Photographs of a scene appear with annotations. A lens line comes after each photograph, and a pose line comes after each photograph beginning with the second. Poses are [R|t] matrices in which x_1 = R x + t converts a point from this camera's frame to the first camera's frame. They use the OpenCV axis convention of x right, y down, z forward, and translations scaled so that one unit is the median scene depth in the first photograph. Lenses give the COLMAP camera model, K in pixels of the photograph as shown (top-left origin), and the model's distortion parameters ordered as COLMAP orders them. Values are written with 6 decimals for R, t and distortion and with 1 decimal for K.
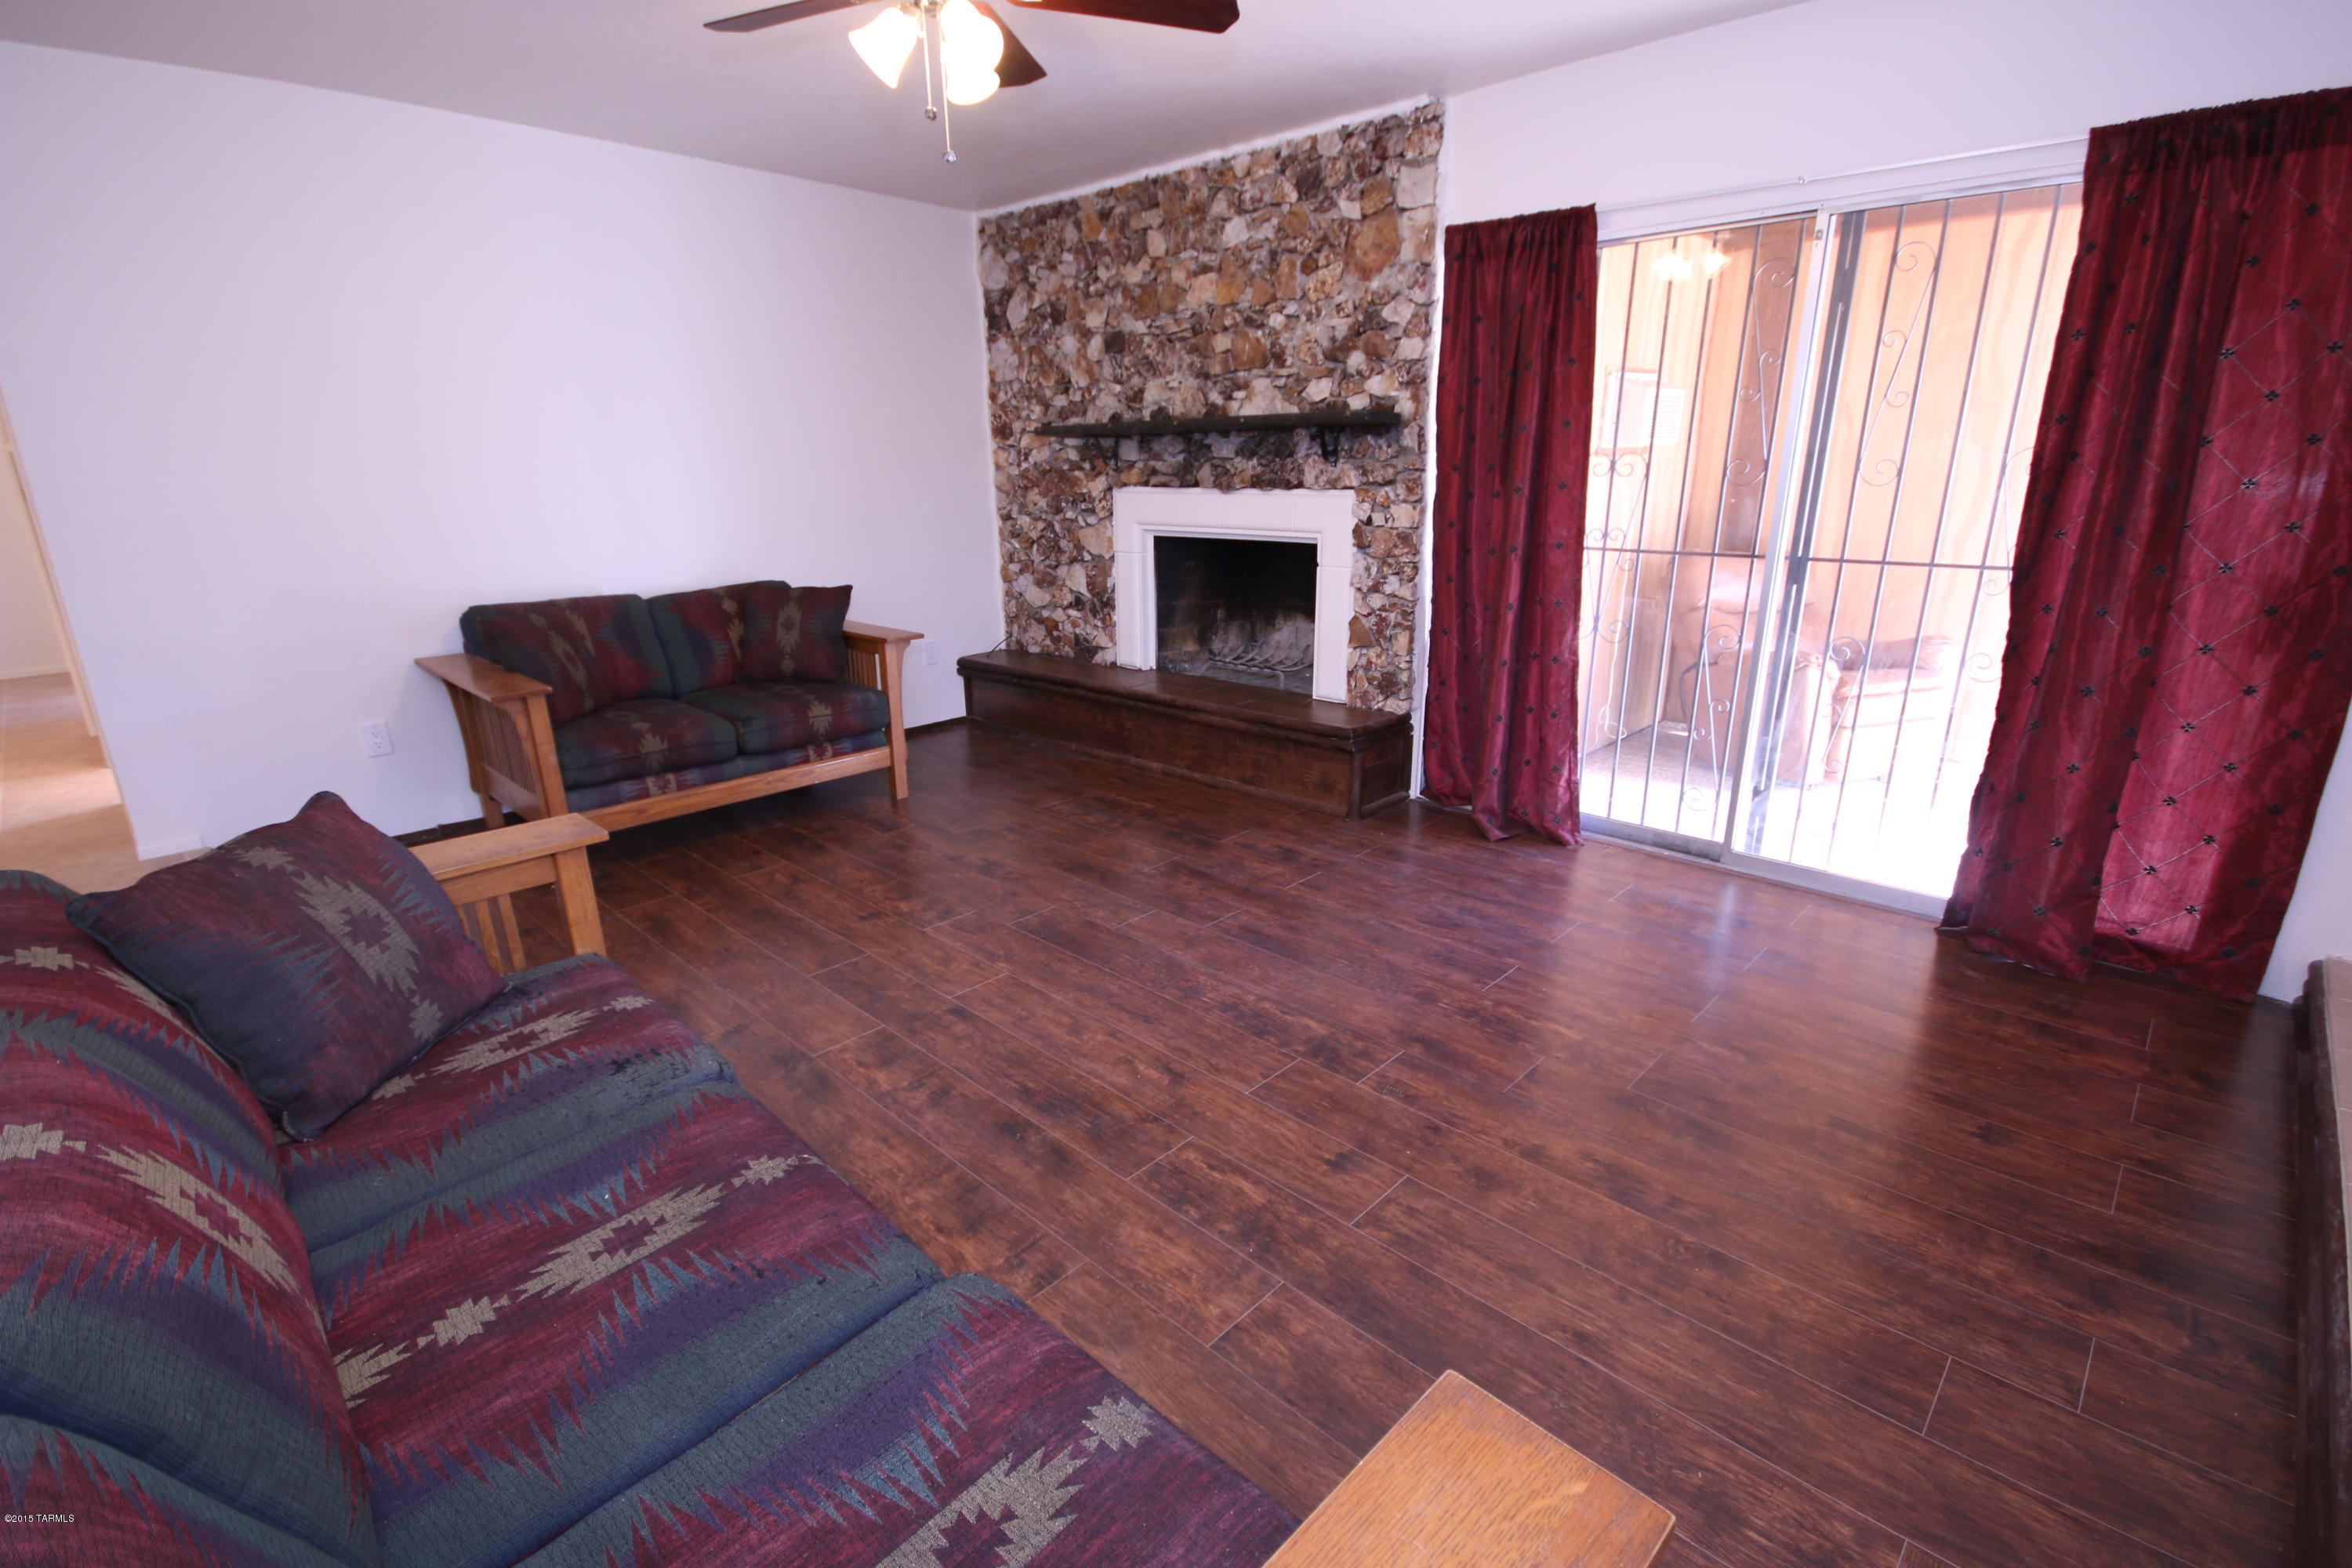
lens RADIAL K [[1071.8, 0, 1167.4], [0, 1071.8, 784.6], [0, 0, 1]] dist [0.007252, -0.008678]
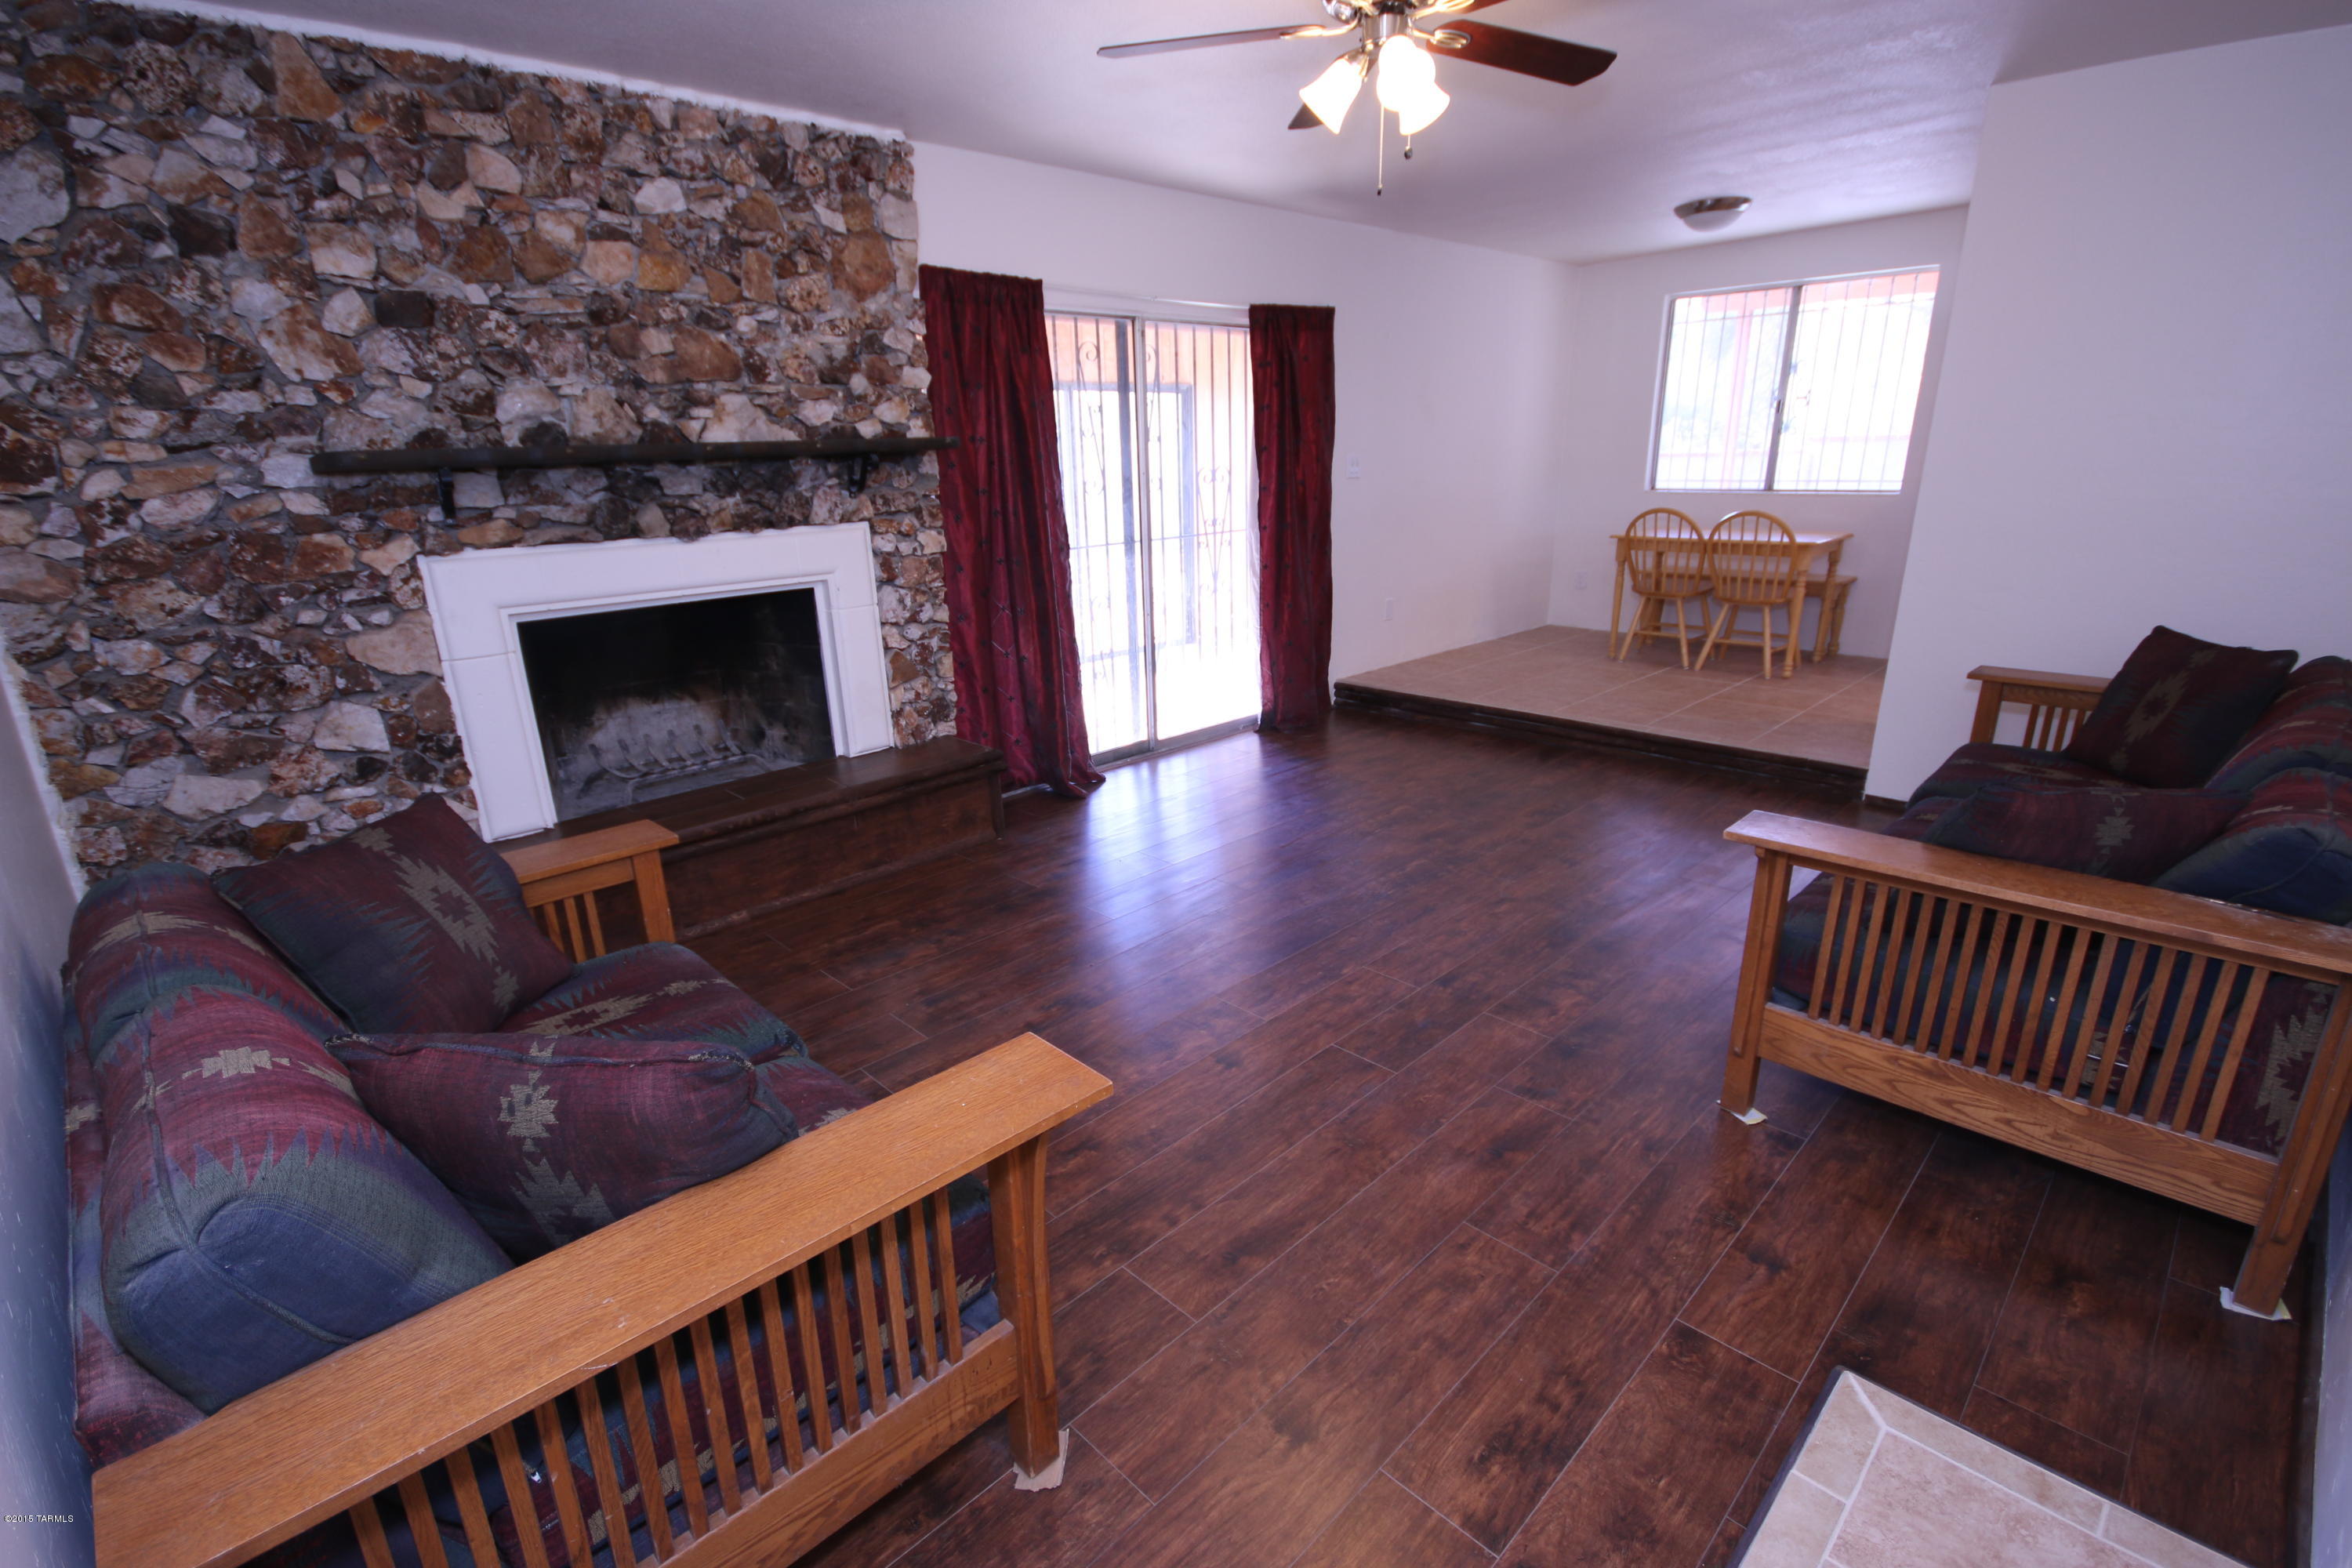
lens RADIAL K [[1071.8, 0, 1176.5], [0, 1071.8, 788.9], [0, 0, 1]] dist [0.007252, -0.008678]
pose [[0.027124, -0.290171, 0.956590, -0.735122], [0.319655, 0.909215, 0.266736, -0.213001], [-0.947146, 0.298544, 0.117416, 0.663289]]
